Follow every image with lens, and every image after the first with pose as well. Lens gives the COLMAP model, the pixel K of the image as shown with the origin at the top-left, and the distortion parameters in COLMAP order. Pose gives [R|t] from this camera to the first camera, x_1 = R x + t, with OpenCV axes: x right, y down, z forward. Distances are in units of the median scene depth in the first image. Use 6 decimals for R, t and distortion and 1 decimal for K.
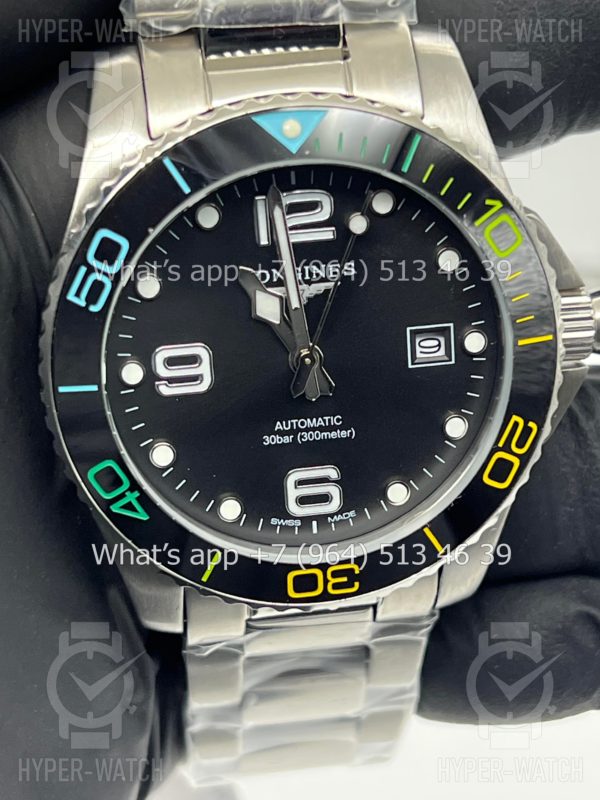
lens RADIAL K [[1857.5, 0, 300.0], [0, 1857.5, 400.0], [0, 0, 1]] dist [0.187282, 0.046512]
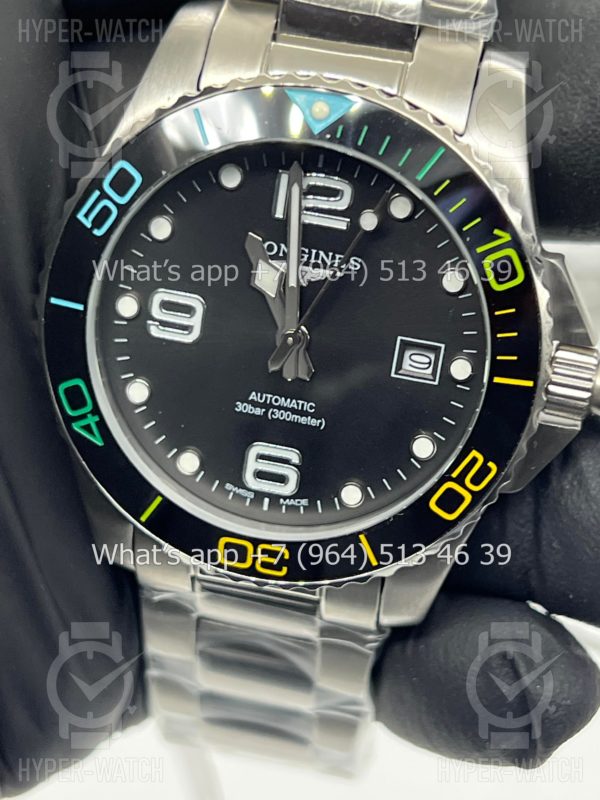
lens RADIAL K [[1857.5, 0, 300.0], [0, 1857.5, 400.0], [0, 0, 1]] dist [0.187282, 0.046512]
pose [[0.928852, 0.272704, -0.250731, 0.267453], [-0.279399, 0.960131, 0.009217, -0.000516], [0.243248, 0.061492, 0.968013, 0.022703]]
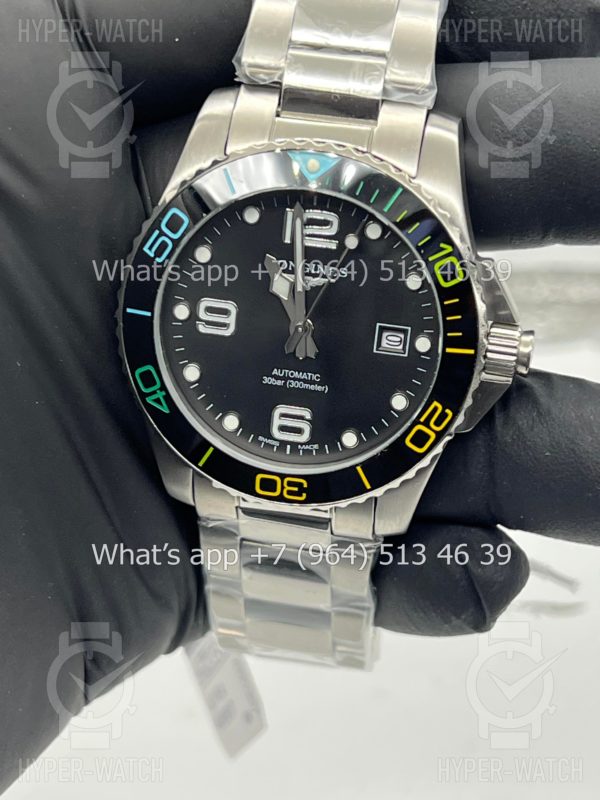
lens RADIAL K [[1857.5, 0, 300.0], [0, 1857.5, 400.0], [0, 0, 1]] dist [0.187282, 0.046512]
pose [[0.941126, 0.223713, -0.253444, 0.368067], [-0.230300, 0.973112, 0.003773, 0.025107], [0.247473, 0.054818, 0.967343, -0.357834]]
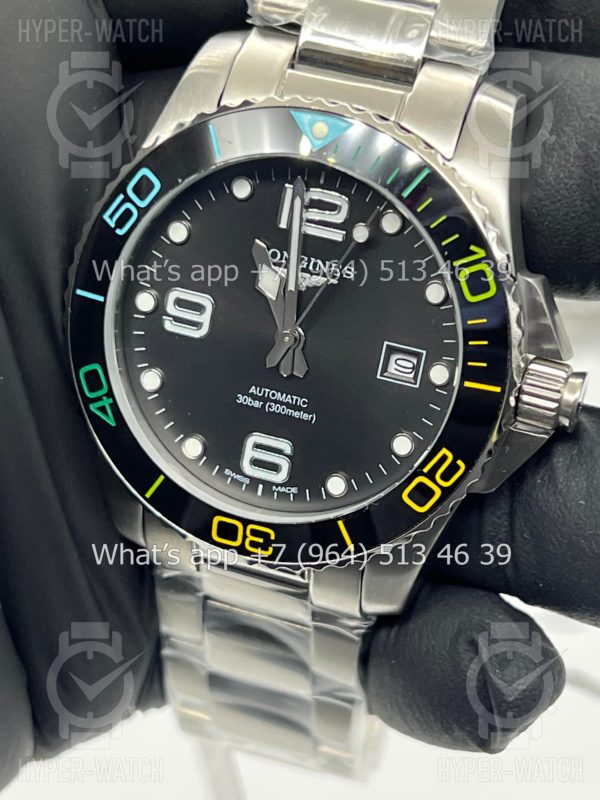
lens RADIAL K [[1857.5, 0, 300.0], [0, 1857.5, 400.0], [0, 0, 1]] dist [0.187282, 0.046512]
pose [[0.879019, 0.315927, -0.357093, 0.412930], [-0.339799, 0.940488, -0.004381, 0.015082], [0.334457, 0.125191, 0.934059, -0.030631]]
